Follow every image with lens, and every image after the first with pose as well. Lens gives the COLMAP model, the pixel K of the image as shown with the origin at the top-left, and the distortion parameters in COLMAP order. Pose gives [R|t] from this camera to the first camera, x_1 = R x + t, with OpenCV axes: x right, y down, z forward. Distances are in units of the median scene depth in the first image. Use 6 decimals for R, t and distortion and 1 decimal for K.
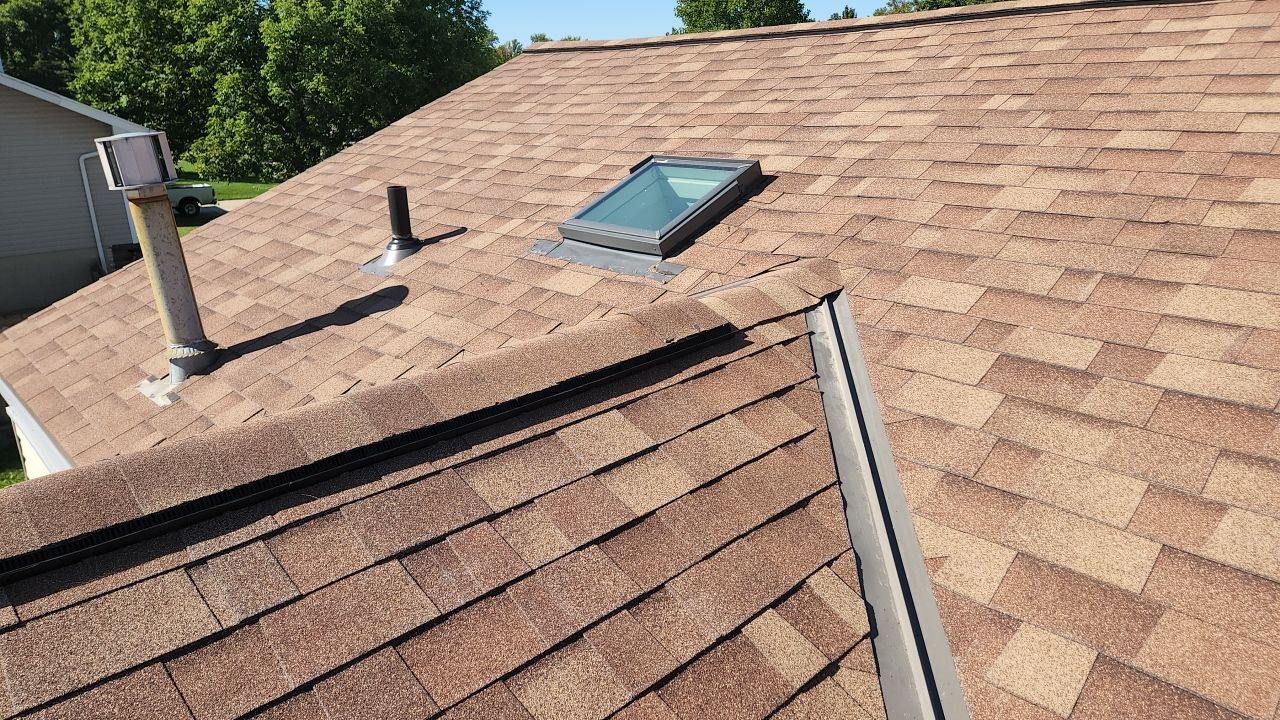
lens RADIAL K [[861.3, 0, 640.5], [0, 861.3, 361.3], [0, 0, 1]] dist [0.078354, -0.046637]
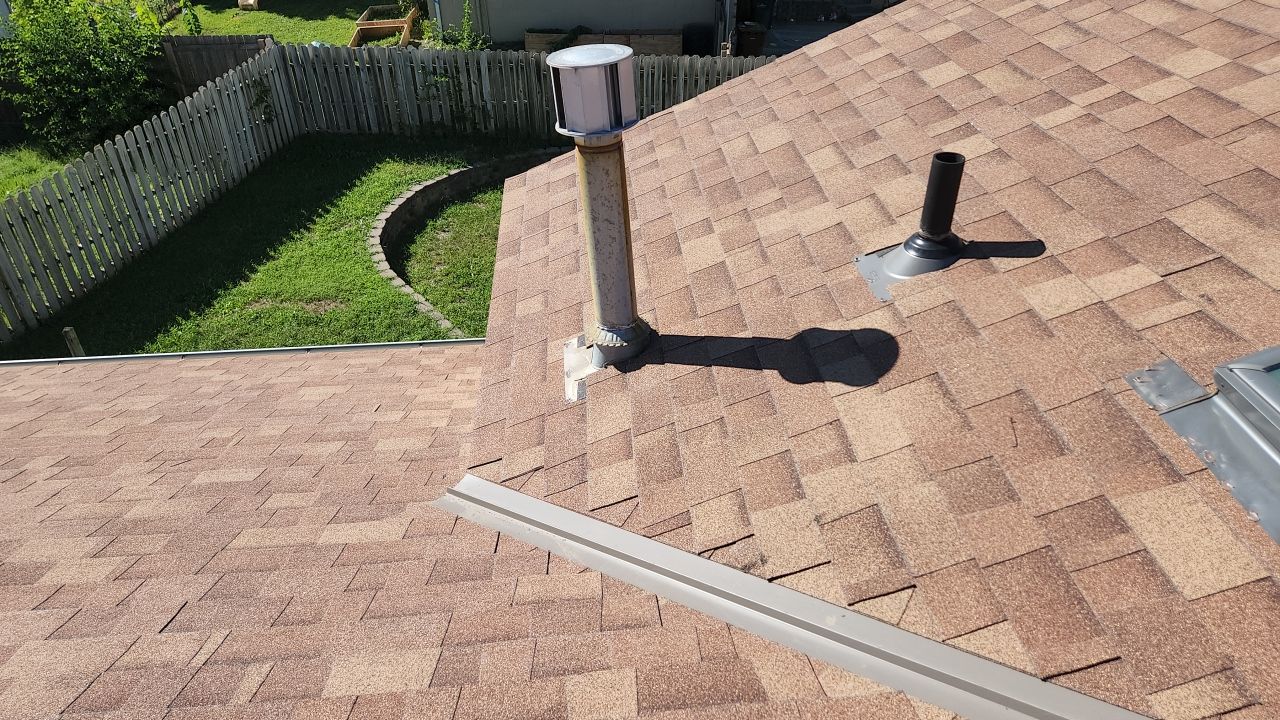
lens RADIAL K [[861.3, 0, 639.8], [0, 861.3, 357.0], [0, 0, 1]] dist [0.078354, -0.046637]
pose [[0.773260, 0.361959, -0.520630, -0.084446], [-0.193930, 0.916722, 0.349303, -0.257493], [0.603706, -0.169136, 0.779059, 0.393068]]
